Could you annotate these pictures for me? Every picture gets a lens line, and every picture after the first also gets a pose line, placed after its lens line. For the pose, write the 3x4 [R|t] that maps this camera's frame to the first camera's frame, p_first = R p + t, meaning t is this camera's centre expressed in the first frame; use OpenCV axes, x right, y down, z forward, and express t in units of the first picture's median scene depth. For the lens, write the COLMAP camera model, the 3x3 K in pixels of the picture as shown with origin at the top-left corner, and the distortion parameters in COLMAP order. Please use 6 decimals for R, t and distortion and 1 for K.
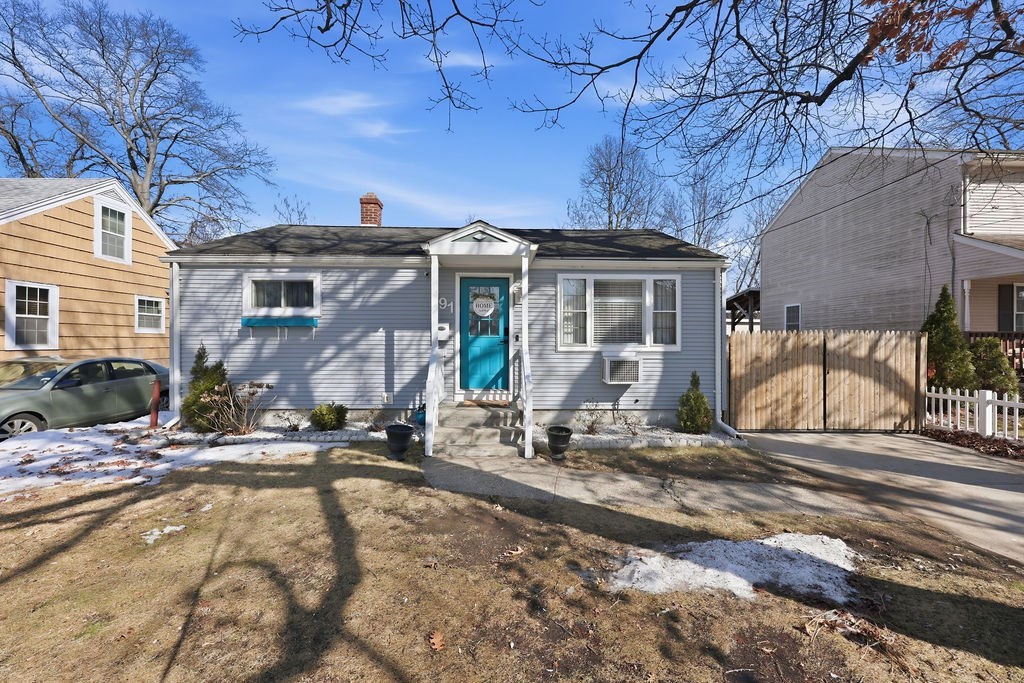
lens RADIAL K [[416.2, 0, 512.0], [0, 416.2, 341.5], [0, 0, 1]] dist [0.002556, 0.000309]
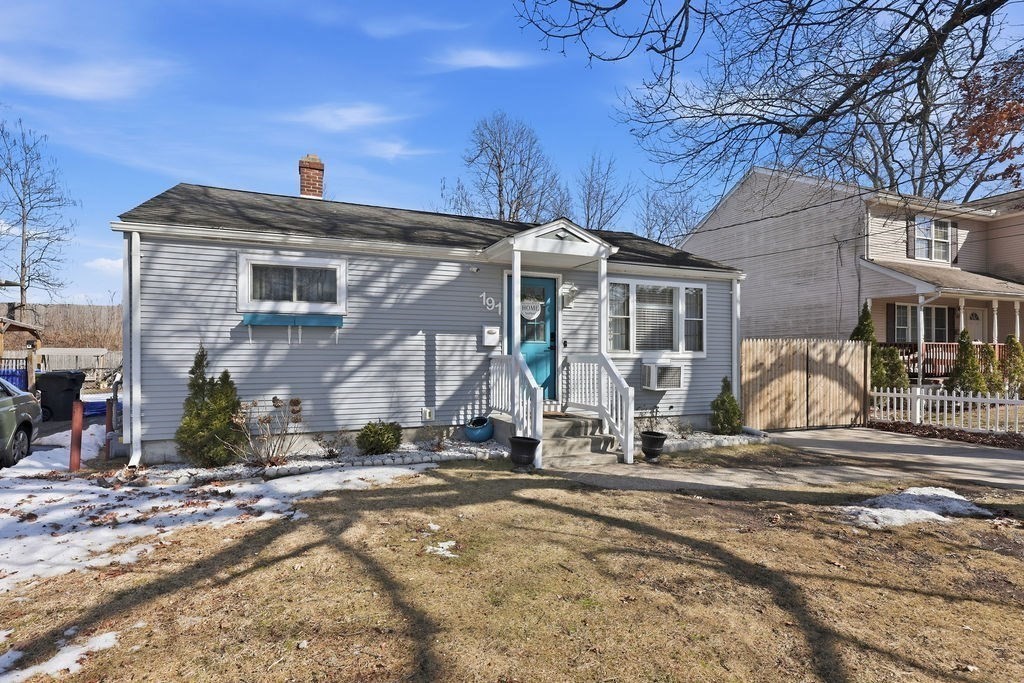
lens RADIAL K [[529.2, 0, 511.9], [0, 529.2, 355.8], [0, 0, 1]] dist [0.005836, -0.000140]
pose [[0.935633, 0.000411, 0.352973, -0.519112], [-0.001446, 0.999995, 0.002670, 0.015301], [-0.352971, -0.003008, 0.935630, -0.063629]]
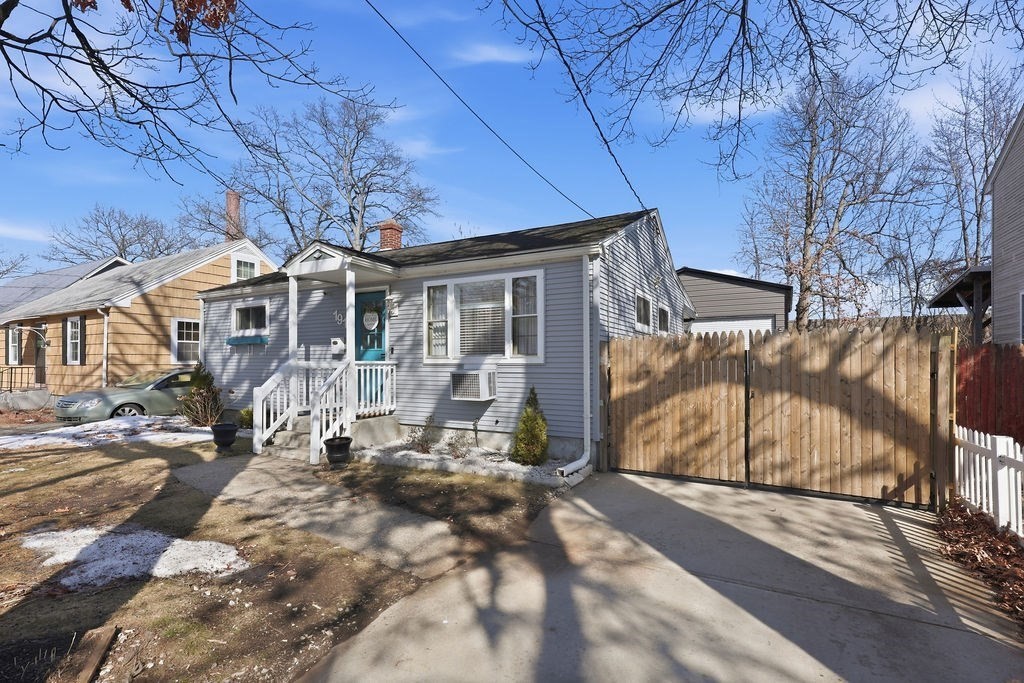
lens RADIAL K [[466.7, 0, 508.7], [0, 466.7, 359.0], [0, 0, 1]] dist [0.004974, 0.000185]
pose [[0.863791, -0.007452, -0.503795, 0.814978], [0.004478, 0.999965, -0.007113, 0.021285], [0.503831, 0.003888, 0.863794, 0.183511]]
